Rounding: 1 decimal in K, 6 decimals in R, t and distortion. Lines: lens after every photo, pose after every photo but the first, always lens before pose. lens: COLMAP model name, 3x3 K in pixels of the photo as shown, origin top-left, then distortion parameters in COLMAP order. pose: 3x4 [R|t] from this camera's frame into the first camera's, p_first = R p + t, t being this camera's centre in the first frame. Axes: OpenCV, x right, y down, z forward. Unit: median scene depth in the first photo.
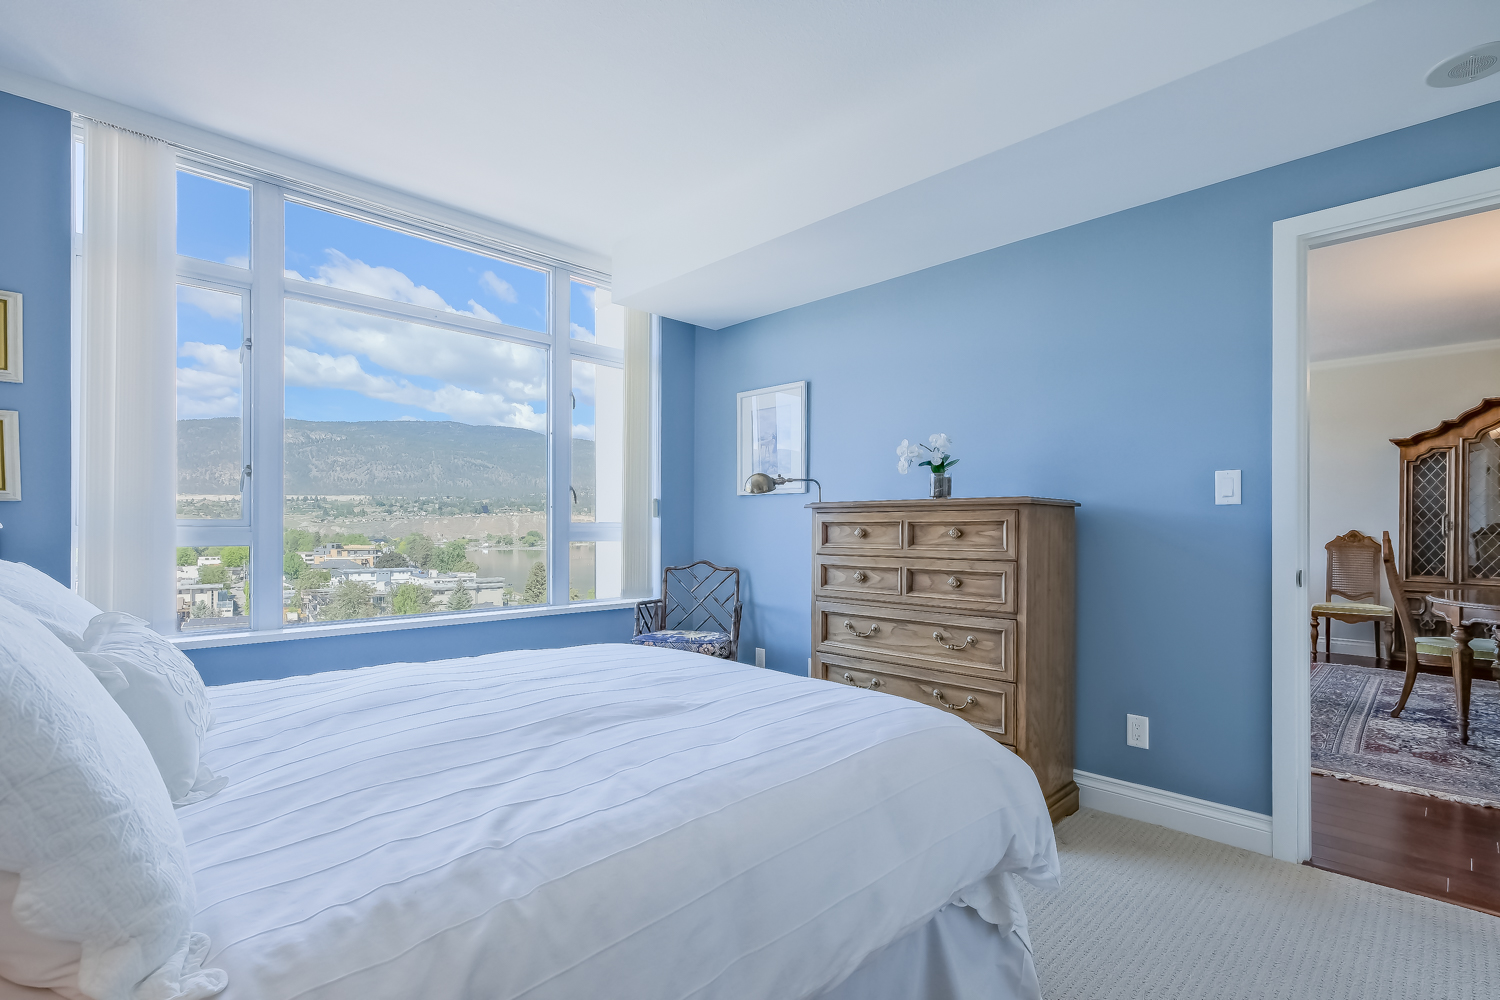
lens RADIAL K [[699.4, 0, 742.3], [0, 699.4, 499.0], [0, 0, 1]] dist [-0.000127, -0.001828]
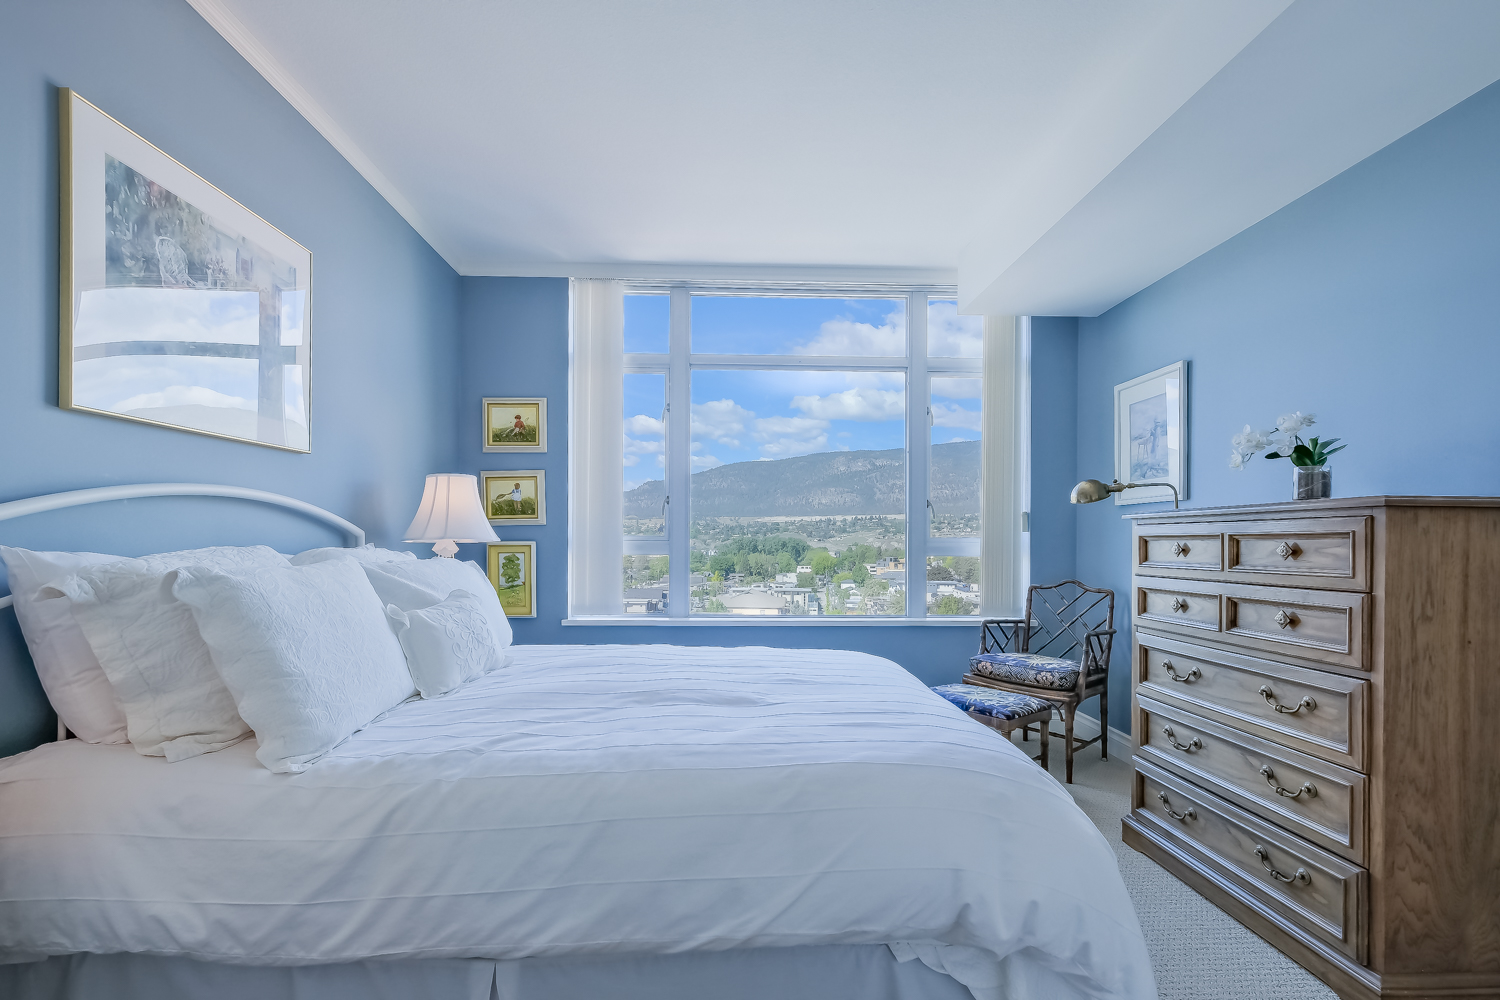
lens RADIAL K [[699.4, 0, 740.8], [0, 699.4, 511.2], [0, 0, 1]] dist [-0.000127, -0.001828]
pose [[0.735771, -0.028417, -0.676634, 0.342619], [0.024917, 0.999579, -0.014886, 0.005311], [0.676772, -0.005907, 0.736169, 0.087695]]
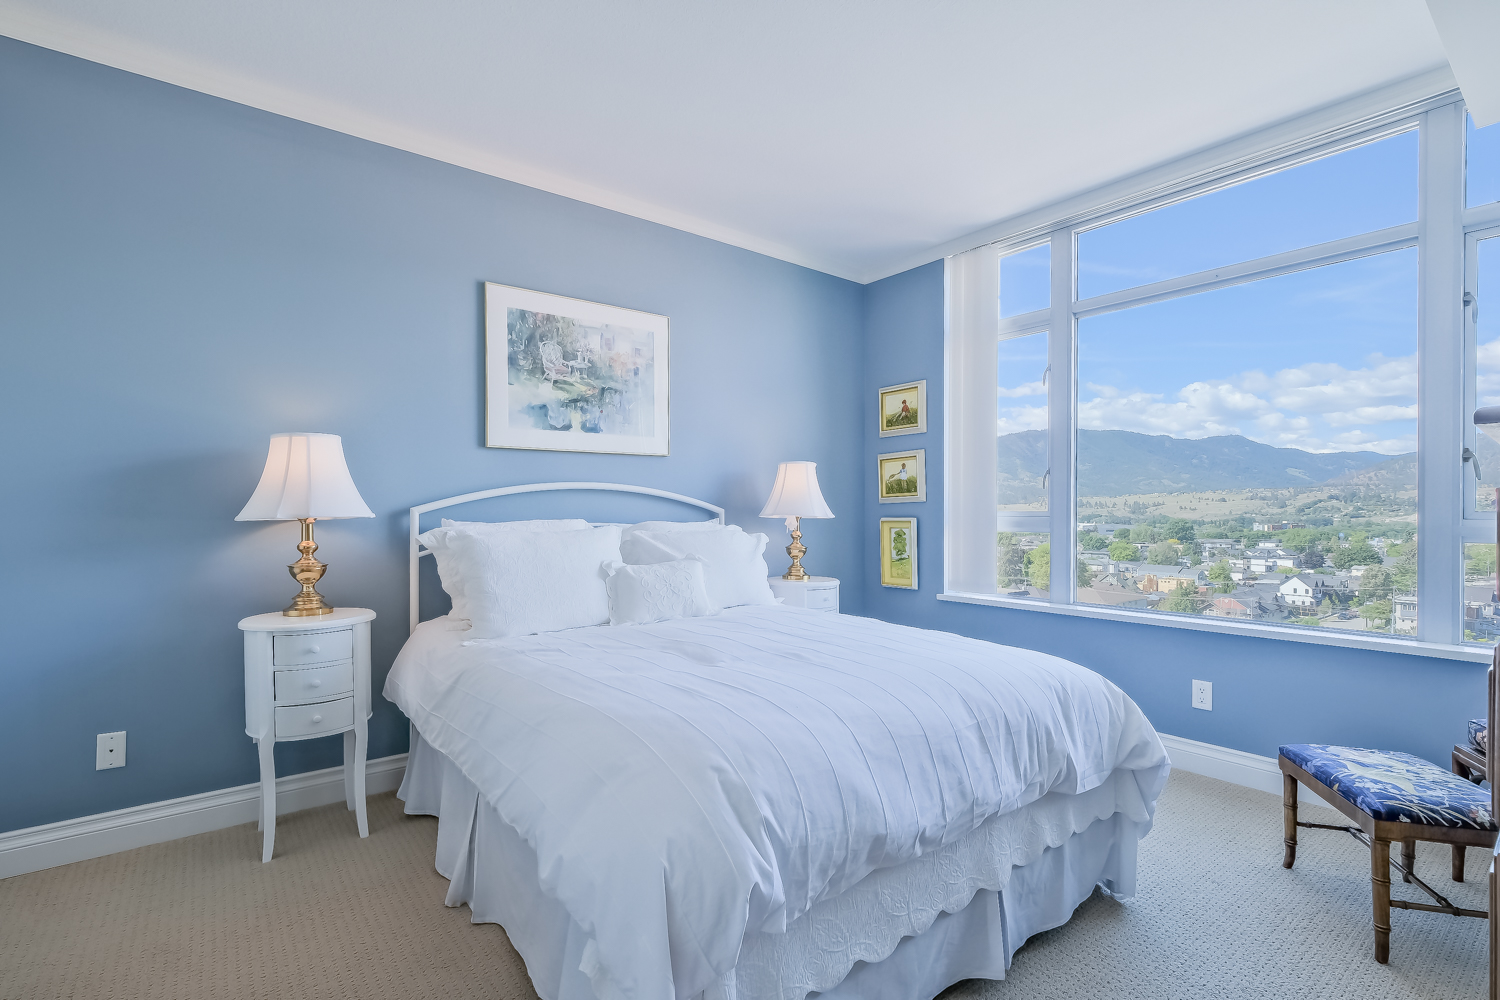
lens RADIAL K [[699.4, 0, 747.4], [0, 699.4, 492.5], [0, 0, 1]] dist [-0.000127, -0.001828]
pose [[-0.104388, -0.035296, -0.993910, 0.594479], [0.035494, 0.998601, -0.039190, 0.026687], [0.993903, -0.039369, -0.102989, 0.627790]]
